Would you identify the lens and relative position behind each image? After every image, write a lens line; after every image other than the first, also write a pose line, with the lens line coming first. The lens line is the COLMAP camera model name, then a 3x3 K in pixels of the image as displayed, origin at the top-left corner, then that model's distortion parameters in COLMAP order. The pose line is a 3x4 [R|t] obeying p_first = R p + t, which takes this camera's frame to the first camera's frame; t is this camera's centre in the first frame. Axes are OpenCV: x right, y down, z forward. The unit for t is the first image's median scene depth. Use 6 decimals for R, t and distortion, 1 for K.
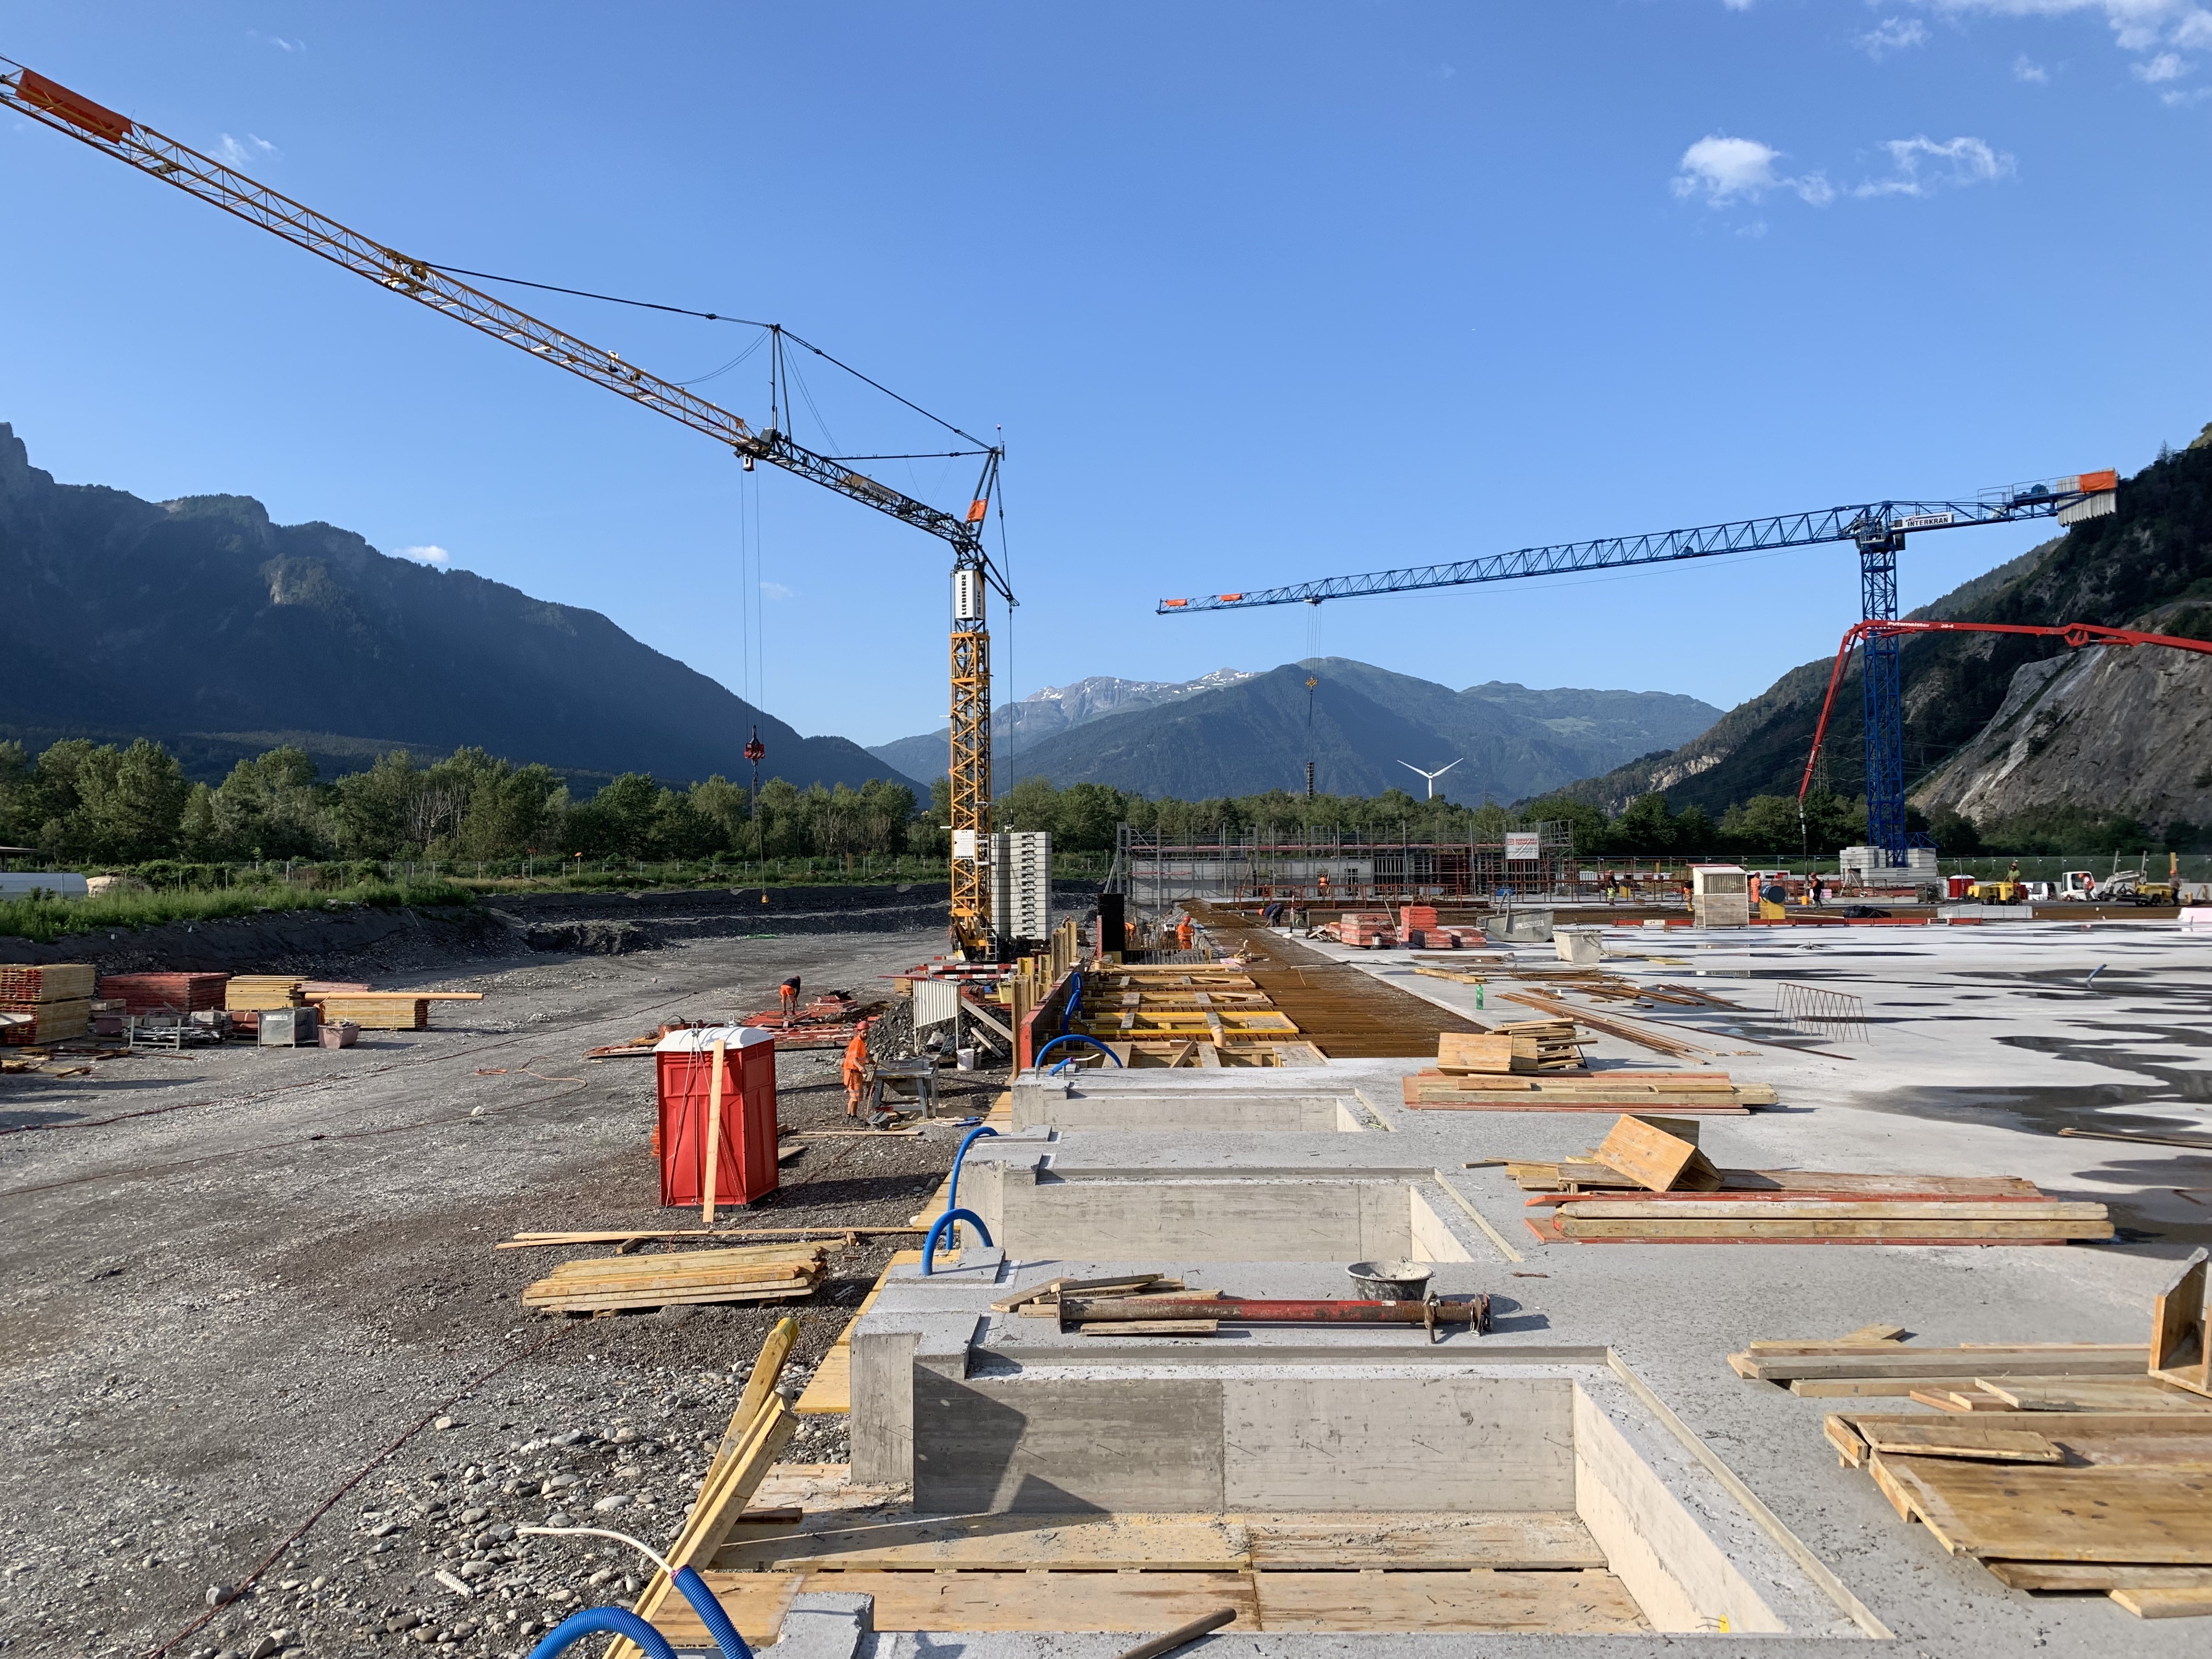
lens RADIAL K [[1681.2, 0, 1106.0], [0, 1681.2, 829.5], [0, 0, 1]] dist [-0.003785, -0.003696]
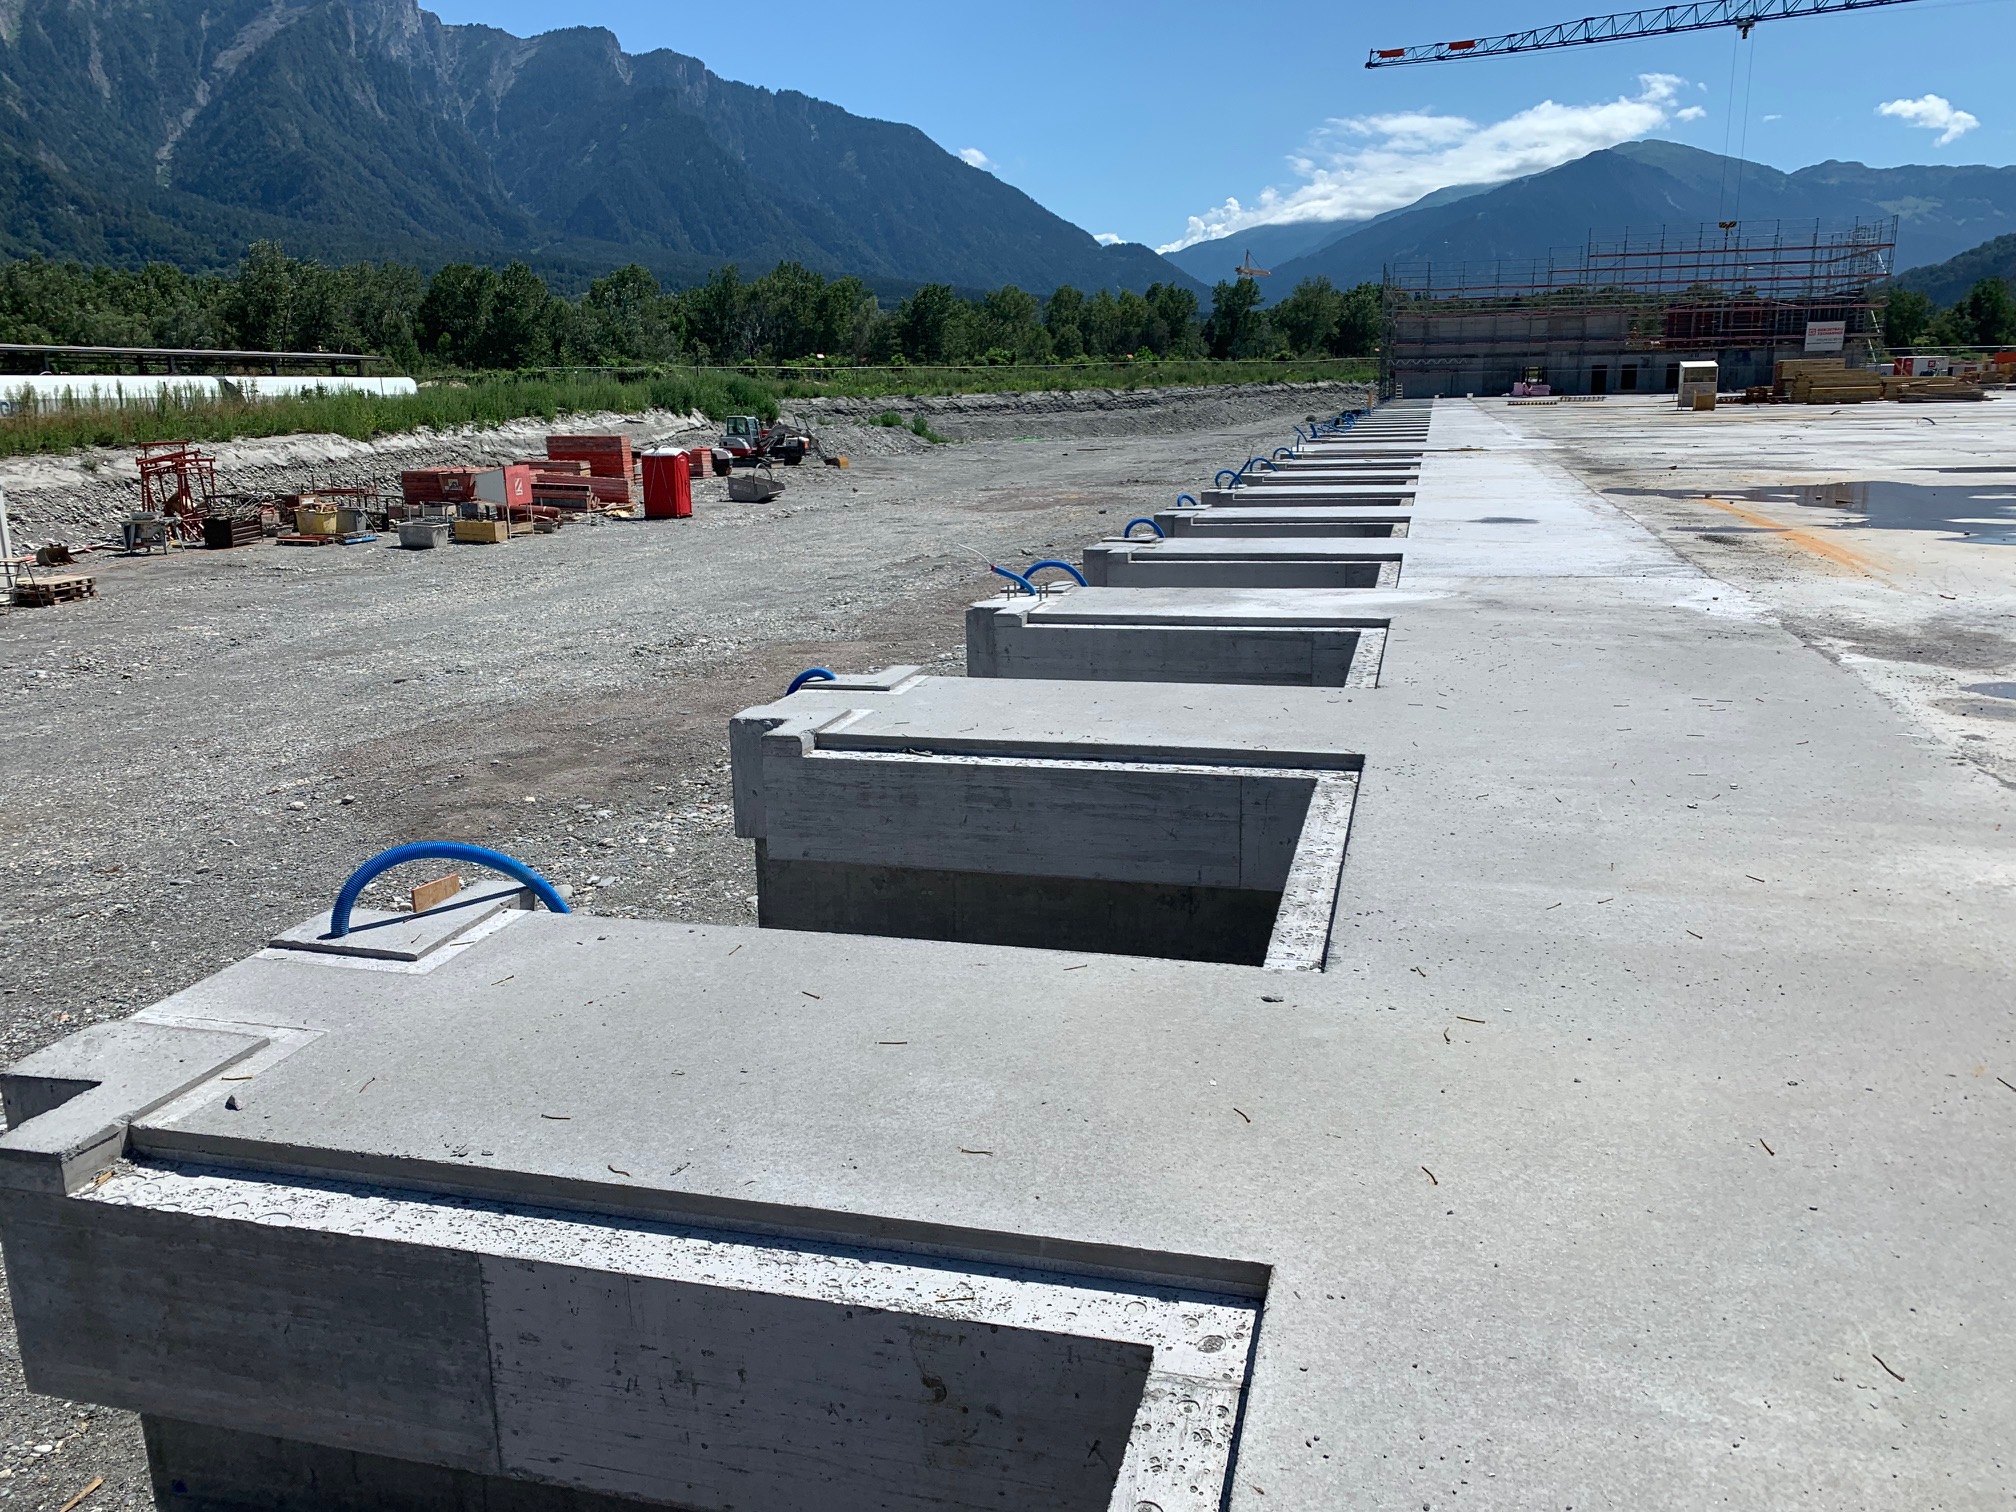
lens RADIAL K [[1532.2, 0, 1008.0], [0, 1532.2, 756.0], [0, 0, 1]] dist [-0.003785, -0.003696]
pose [[0.971099, 0.040954, -0.235136, 0.329253], [0.022523, 0.965048, 0.261104, 0.063823], [0.237611, -0.258854, 0.936235, 0.643123]]
